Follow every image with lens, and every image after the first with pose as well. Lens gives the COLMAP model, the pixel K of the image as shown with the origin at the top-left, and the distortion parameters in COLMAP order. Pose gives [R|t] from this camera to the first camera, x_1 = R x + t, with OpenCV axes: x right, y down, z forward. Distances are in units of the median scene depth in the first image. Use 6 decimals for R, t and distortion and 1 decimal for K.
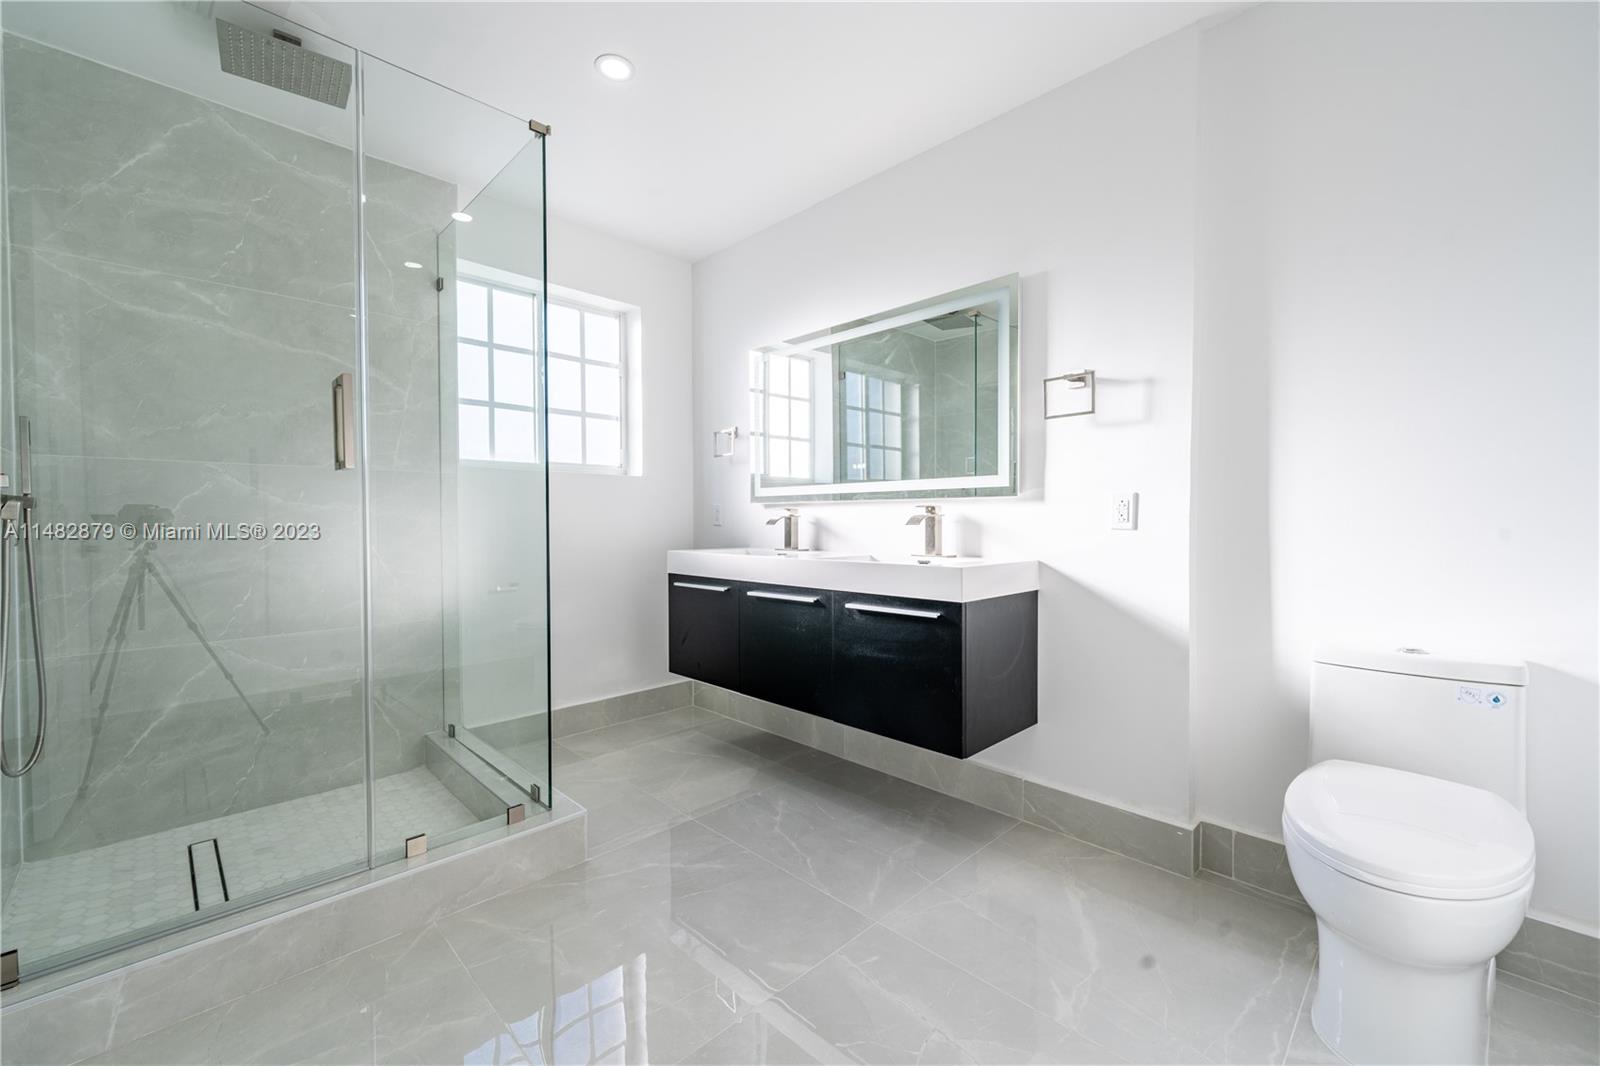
lens RADIAL K [[646.8, 0, 800.0], [0, 646.8, 533.0], [0, 0, 1]] dist [-0.000101, -0.000156]
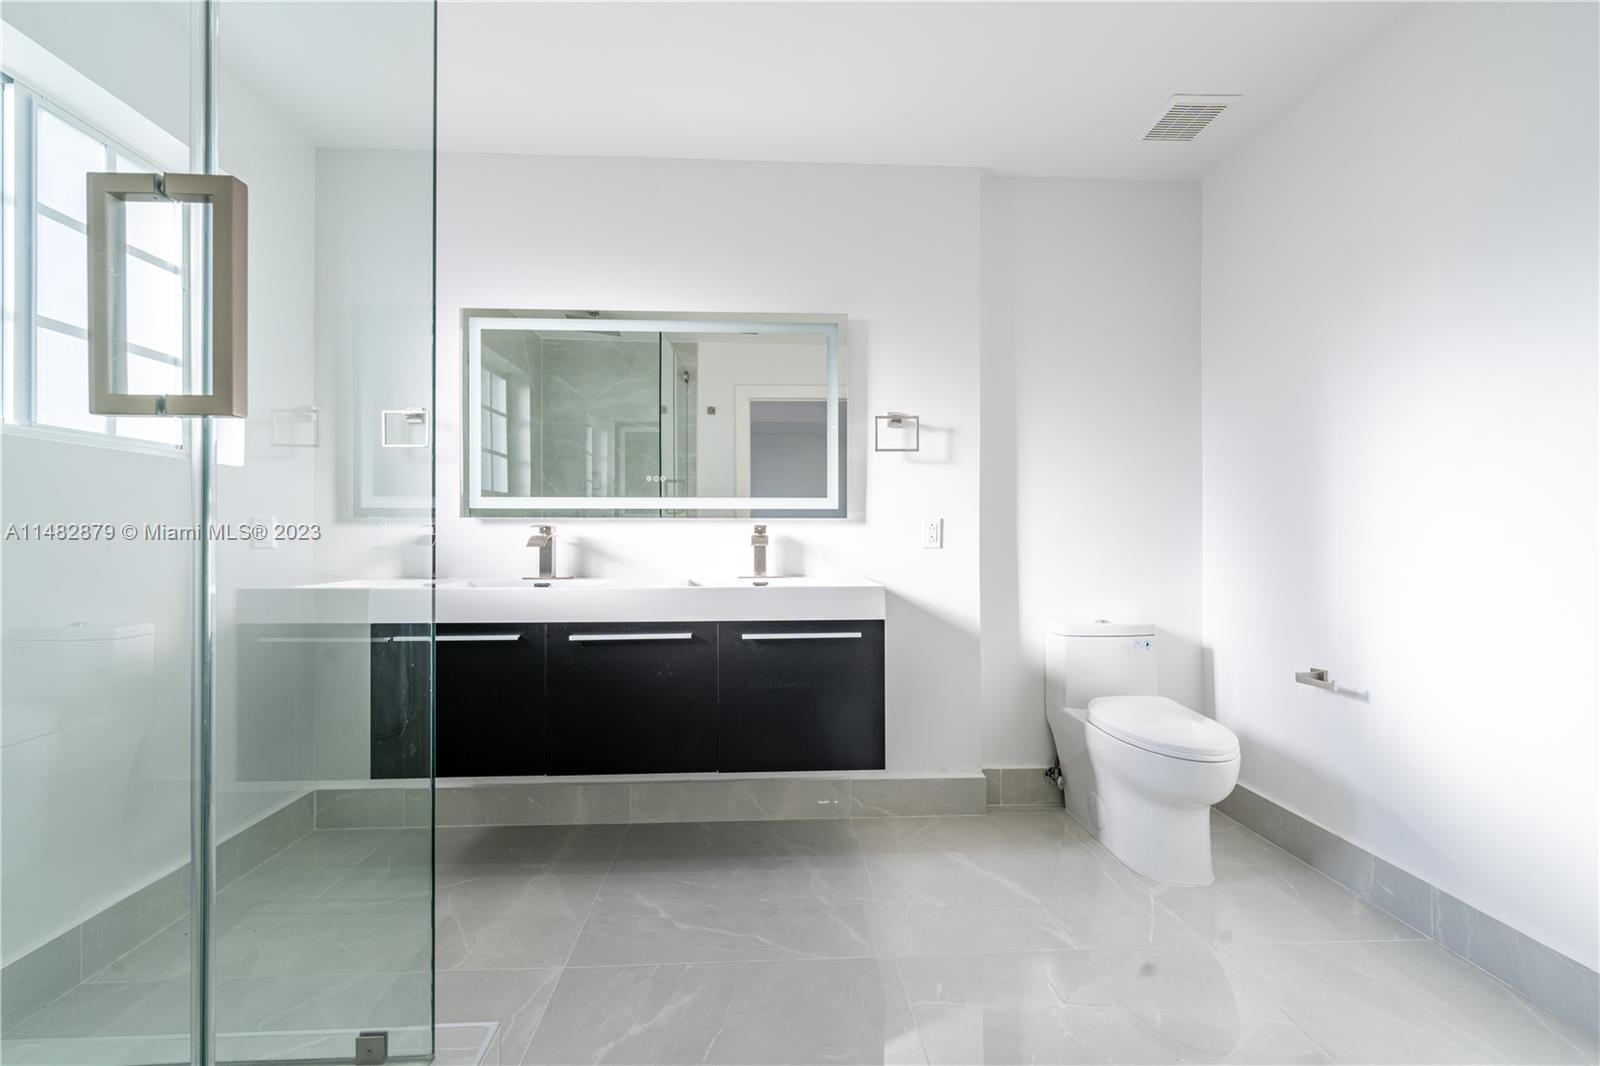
lens RADIAL K [[653.0, 0, 794.1], [0, 653.0, 533.5], [0, 0, 1]] dist [0.001162, -0.000065]
pose [[0.665076, 0.004968, 0.746759, -0.502219], [0.014107, 0.999716, -0.019215, -0.010897], [-0.746642, 0.023314, 0.664817, 0.312889]]
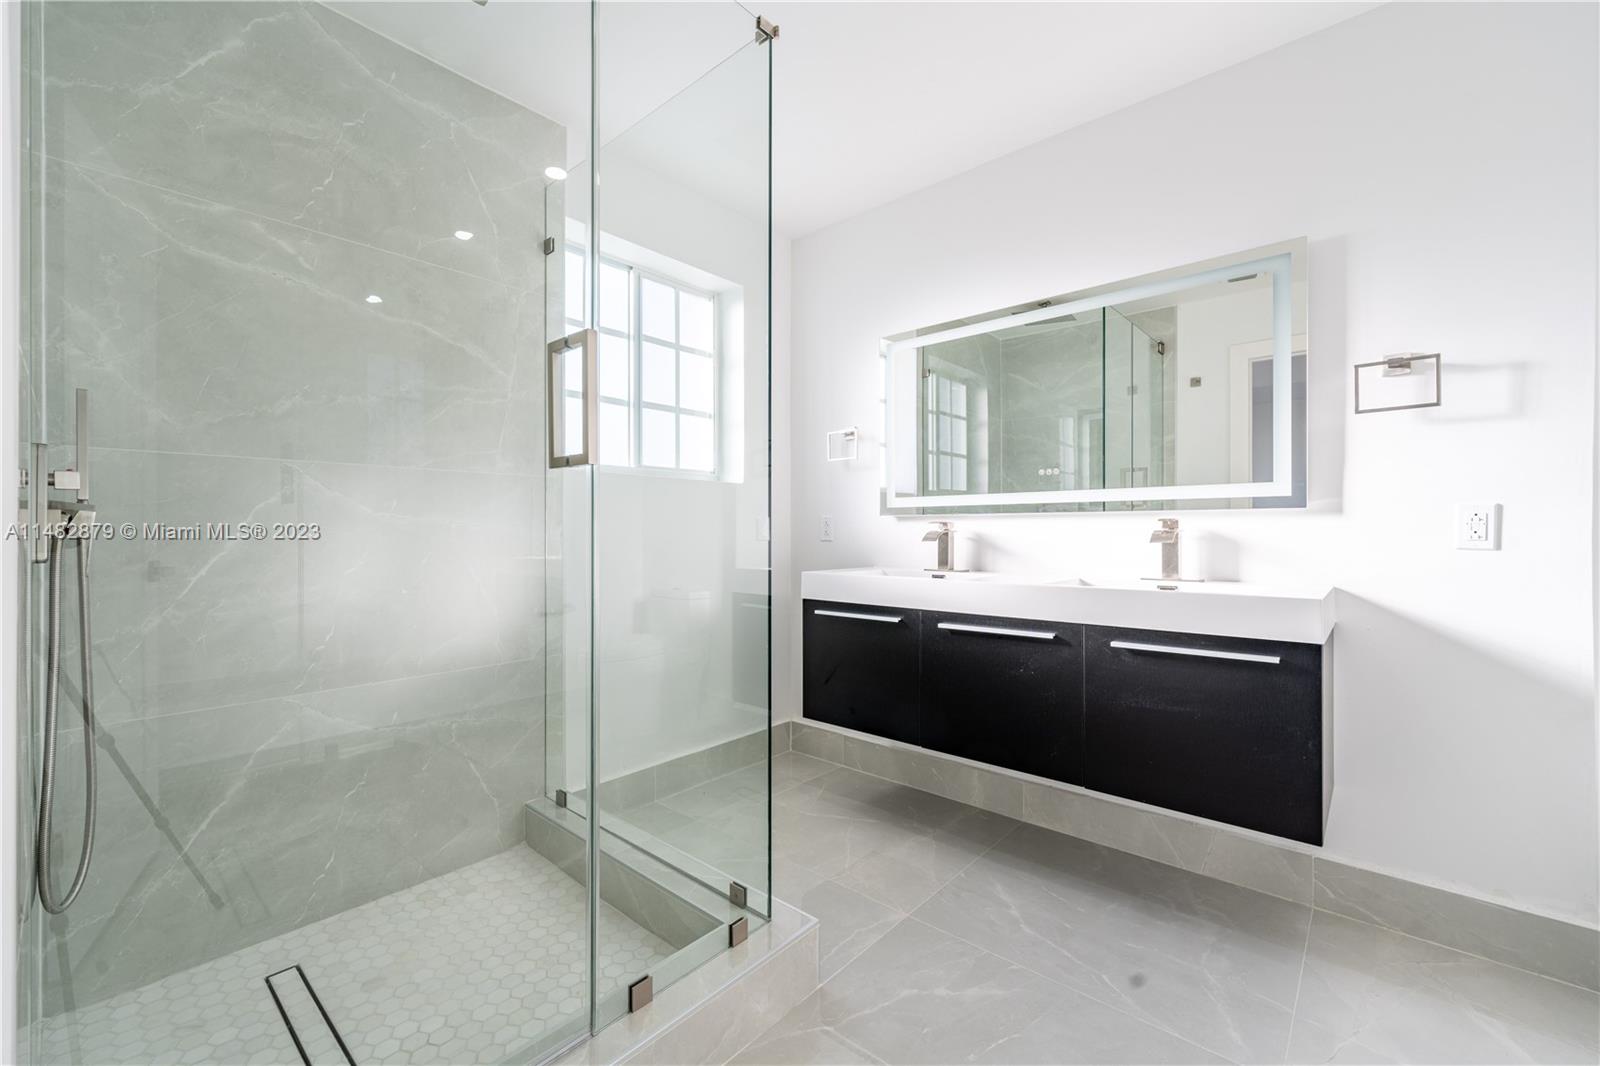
lens RADIAL K [[657.6, 0, 769.2], [0, 657.6, 531.9], [0, 0, 1]] dist [-0.000982, 0.000220]
pose [[0.998953, 0.001402, 0.045733, -0.351921], [-0.000499, 0.999805, -0.019760, -0.009034], [-0.045752, 0.019716, 0.998758, 0.186634]]
